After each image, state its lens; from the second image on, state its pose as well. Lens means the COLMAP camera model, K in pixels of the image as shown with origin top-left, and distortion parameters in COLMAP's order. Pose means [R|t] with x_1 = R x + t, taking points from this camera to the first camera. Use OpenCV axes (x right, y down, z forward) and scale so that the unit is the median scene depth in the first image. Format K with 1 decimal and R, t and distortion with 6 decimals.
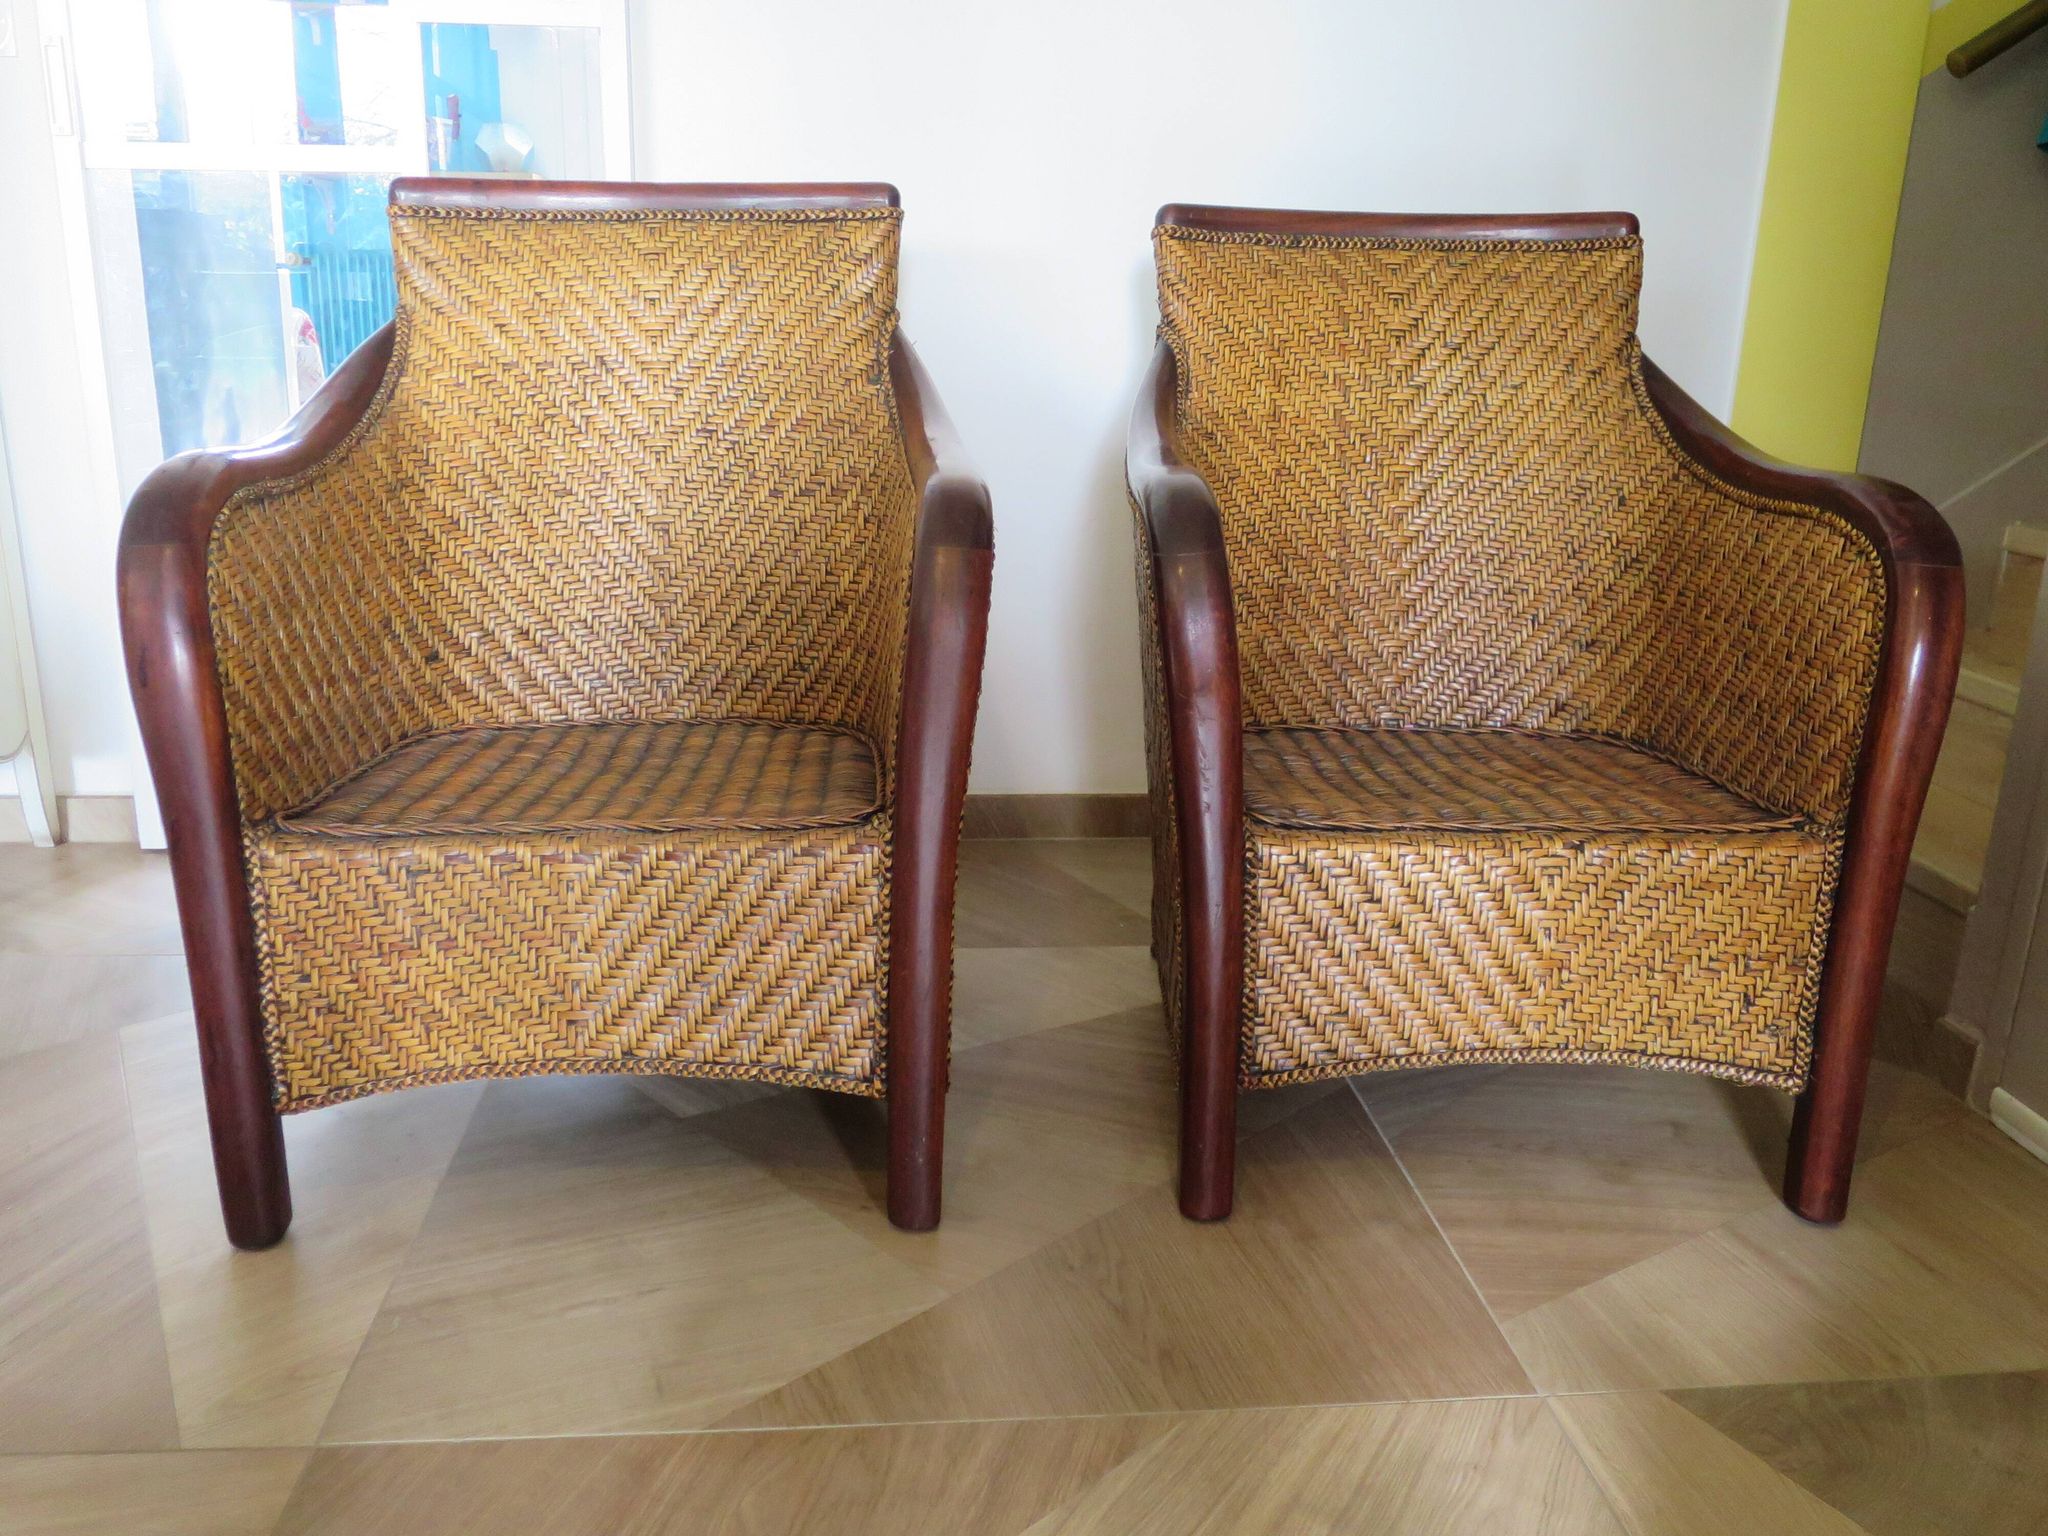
lens RADIAL K [[1610.5, 0, 1024.8], [0, 1610.5, 762.7], [0, 0, 1]] dist [-0.046020, 0.012367]
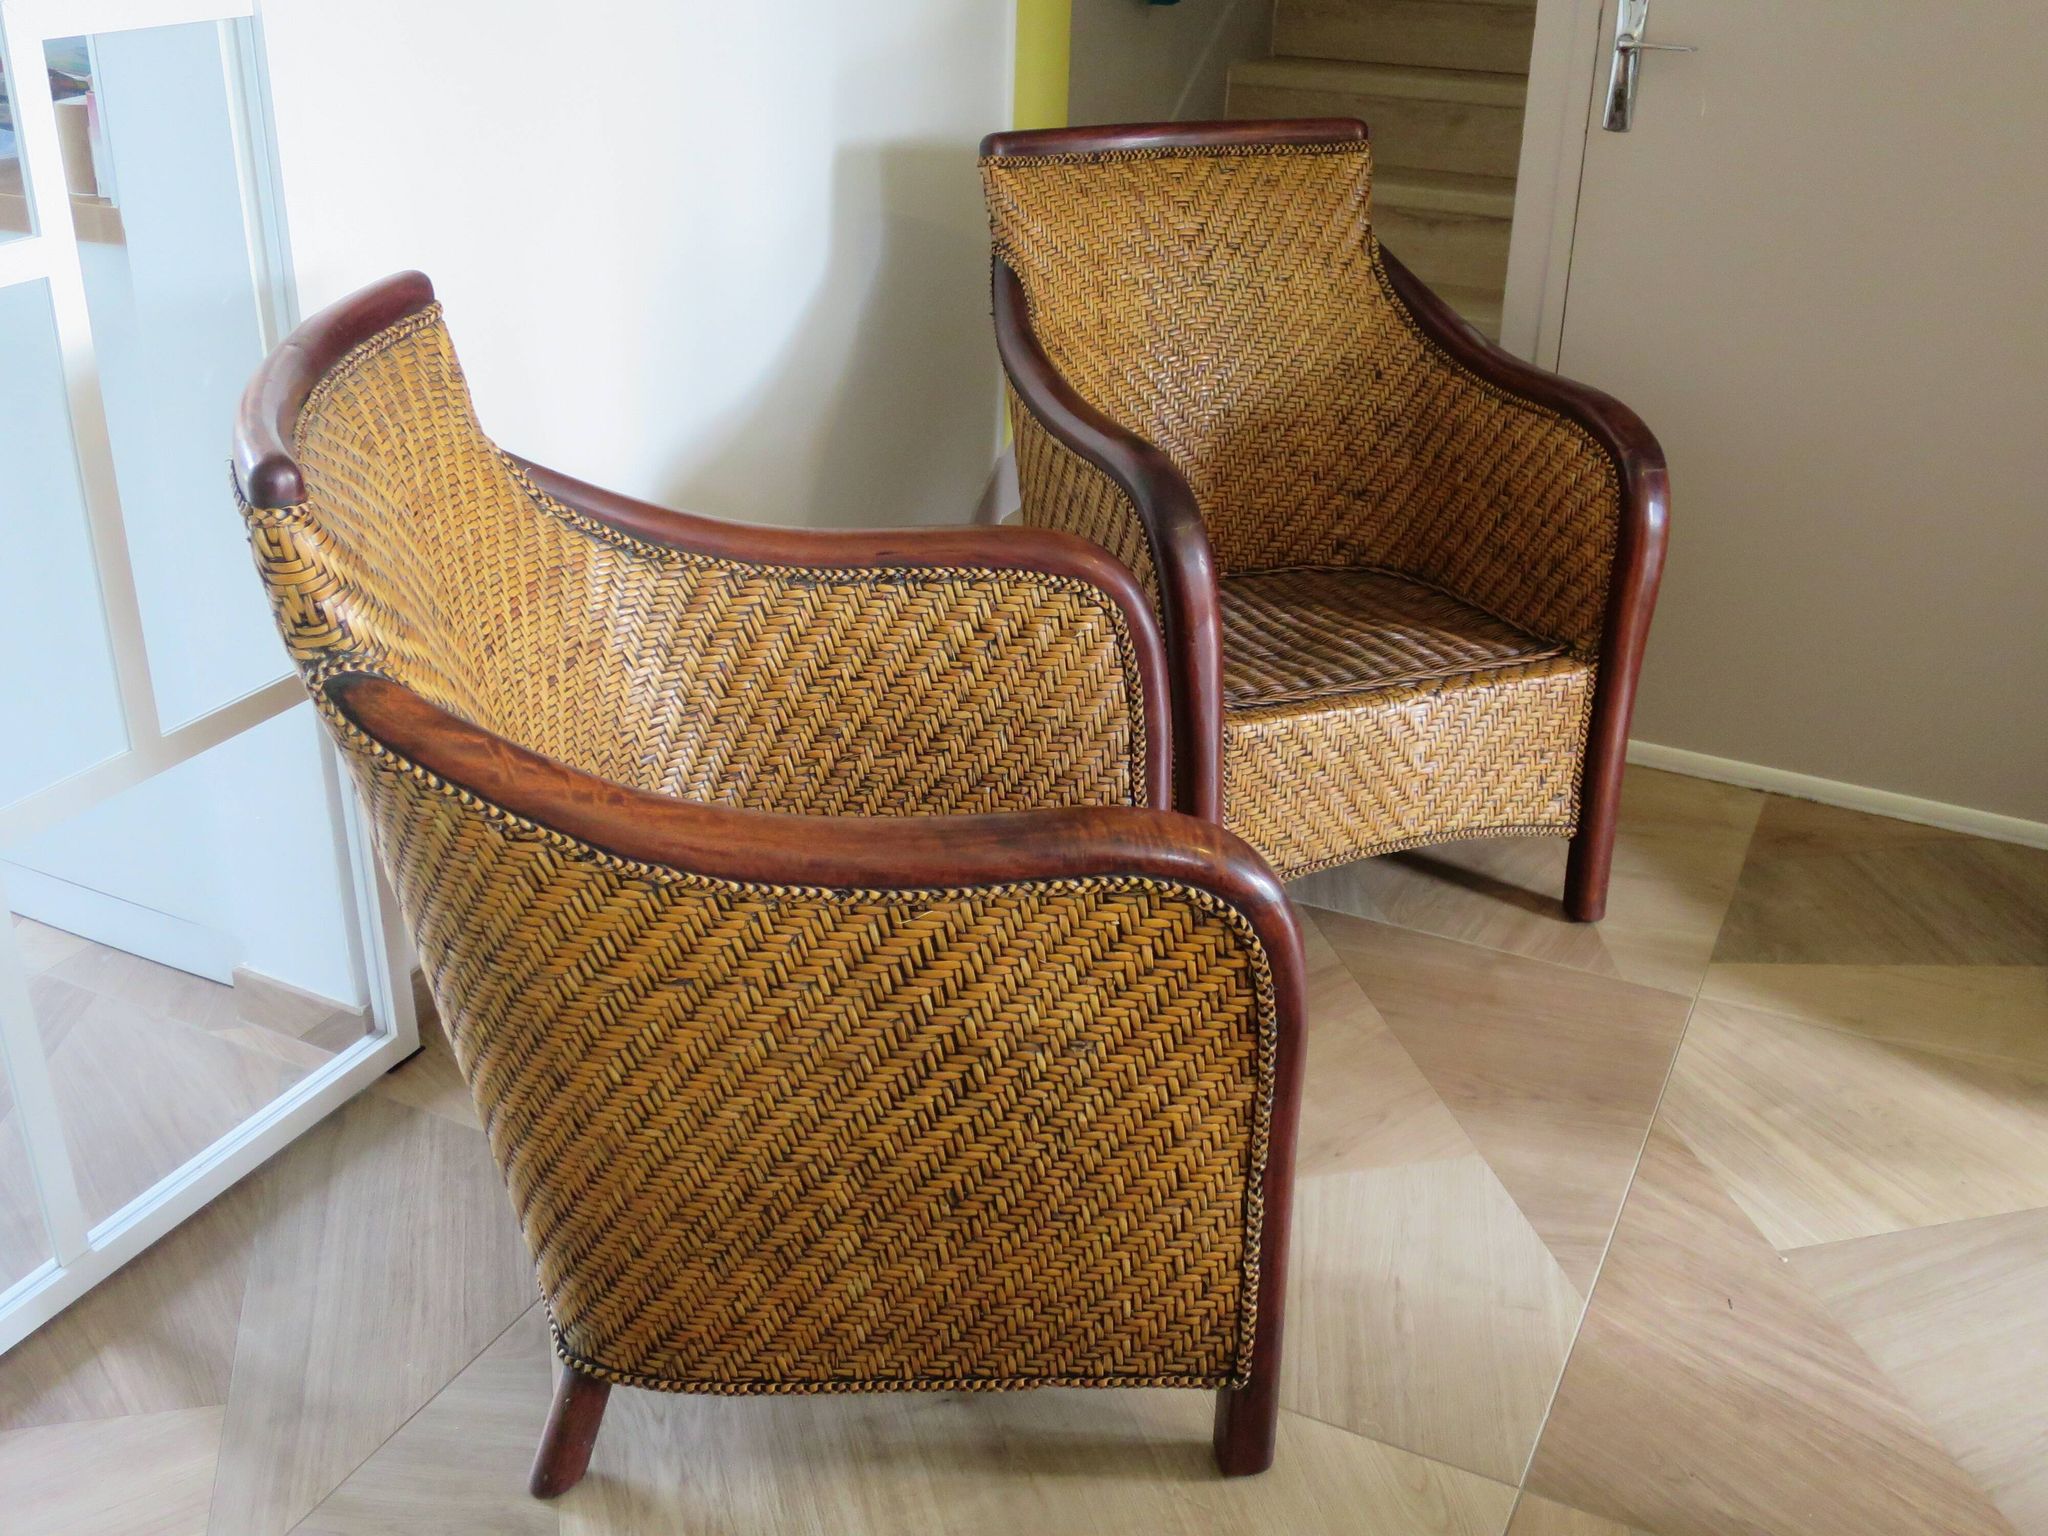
lens RADIAL K [[2147.3, 0, 1026.3], [0, 2147.3, 726.9], [0, 0, 1]] dist [-0.059053, 0.000000]
pose [[0.930777, -0.149512, 0.333616, -0.603210], [0.095578, 0.980329, 0.172683, -0.270844], [-0.352872, -0.128843, 0.926758, -0.593639]]
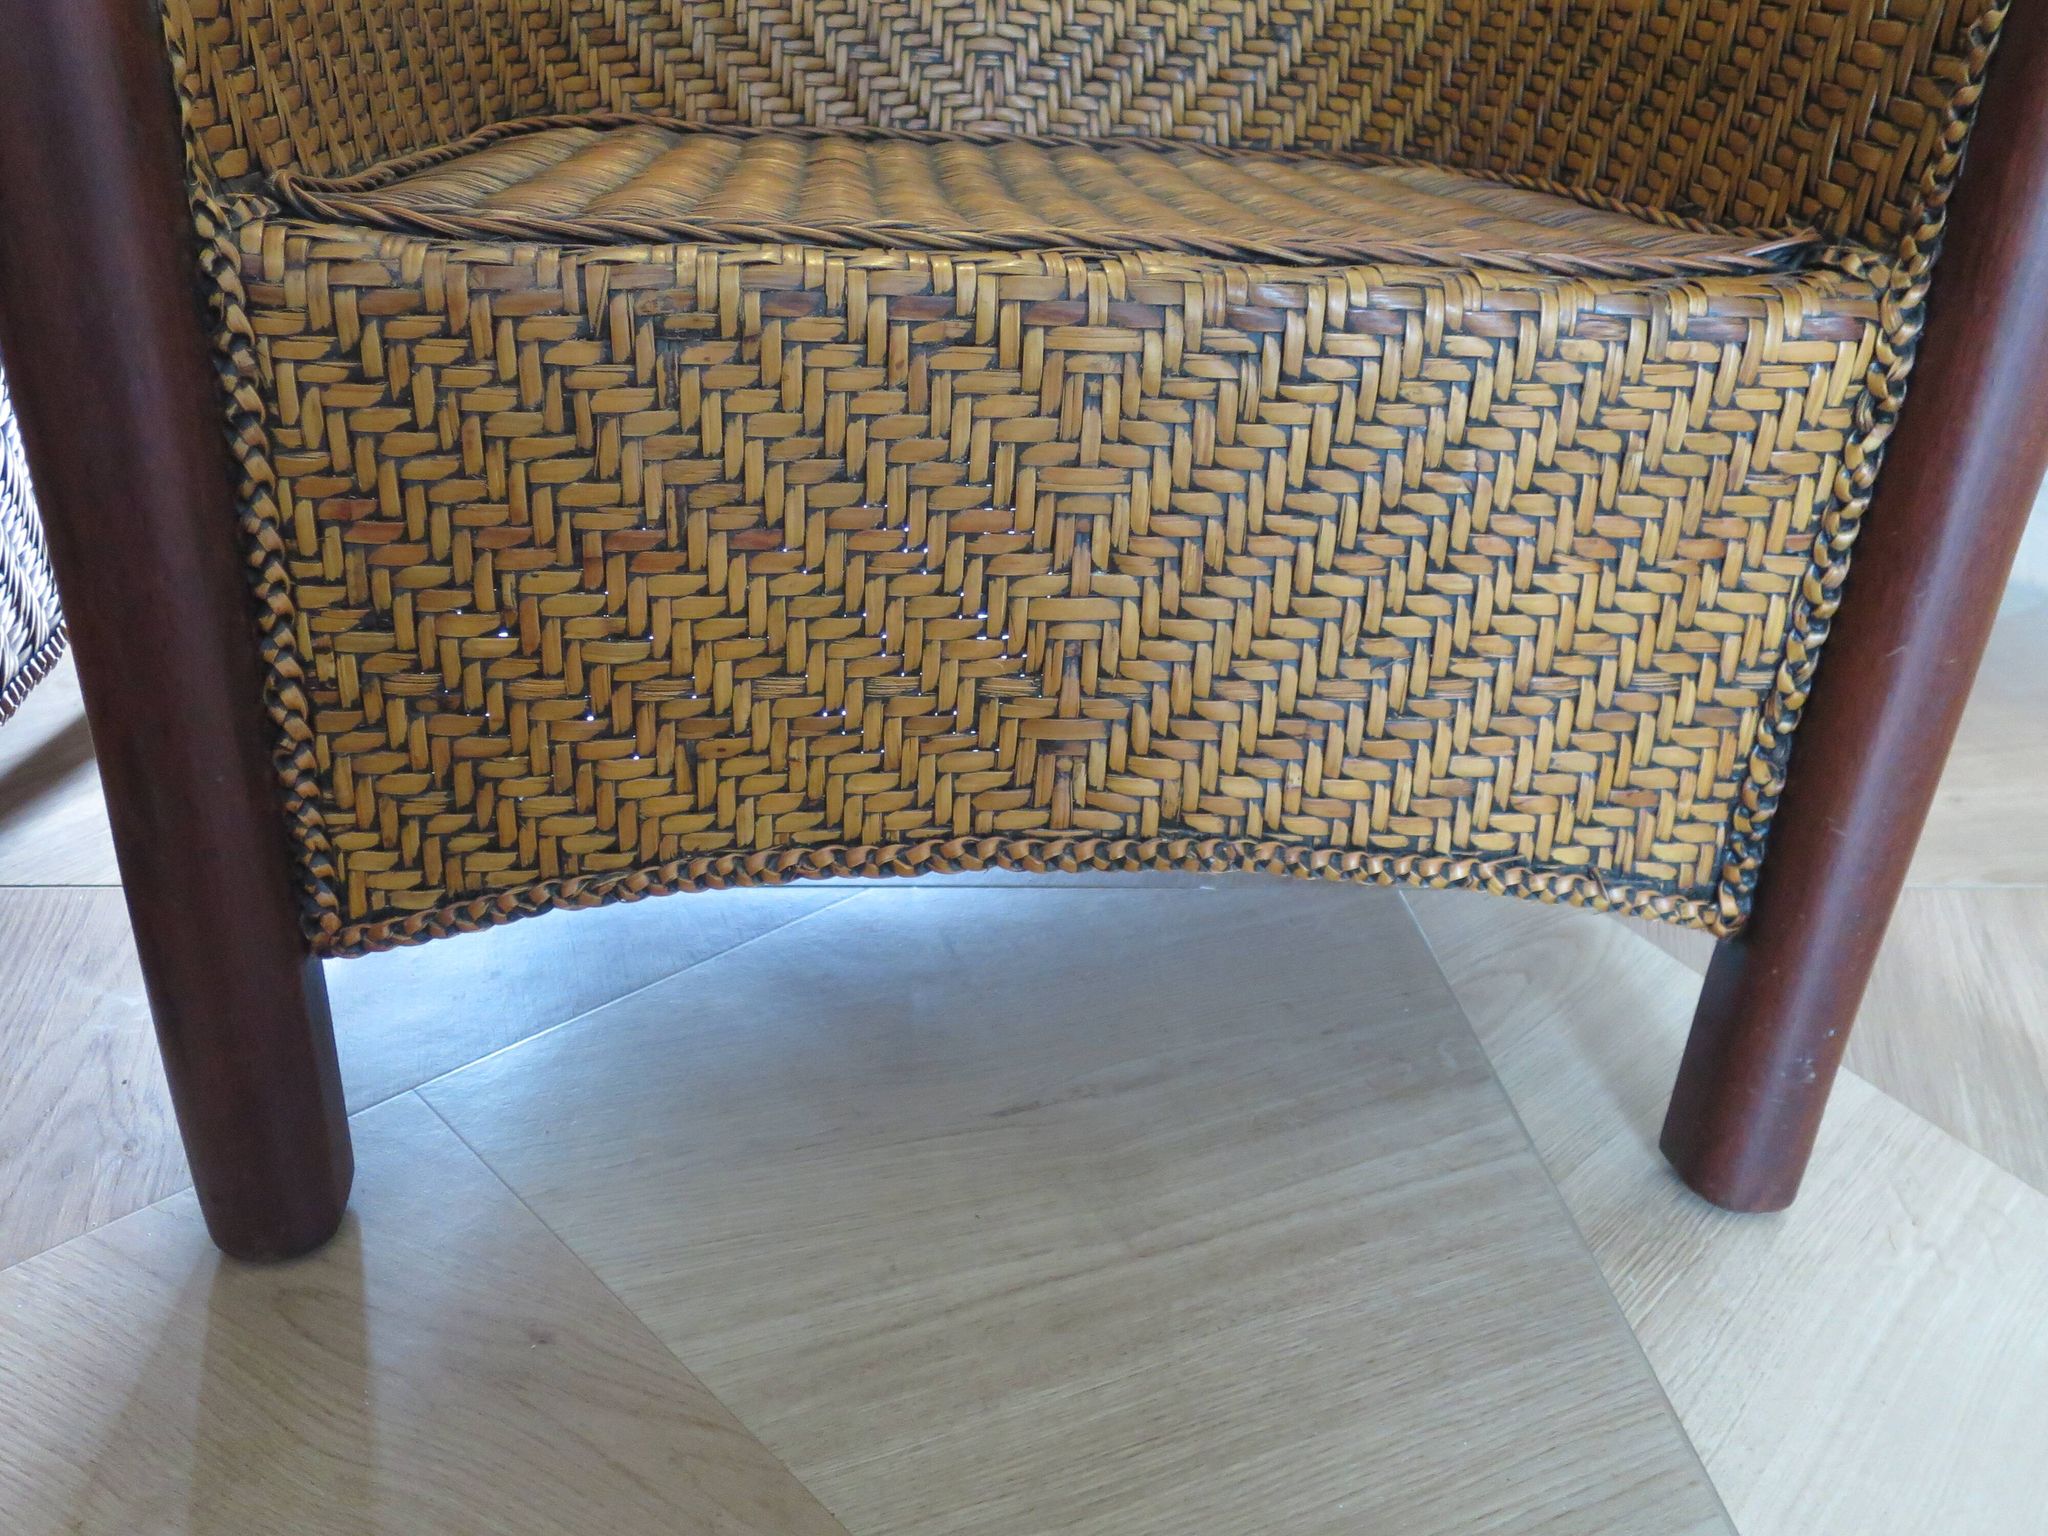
lens RADIAL K [[1701.1, 0, 1032.5], [0, 1701.1, 789.4], [0, 0, 1]] dist [-0.061877, 0.038373]
pose [[0.999145, 0.029478, 0.029001, -0.292249], [-0.035129, 0.975048, 0.219196, 0.077533], [-0.021816, -0.220027, 0.975250, 0.570712]]
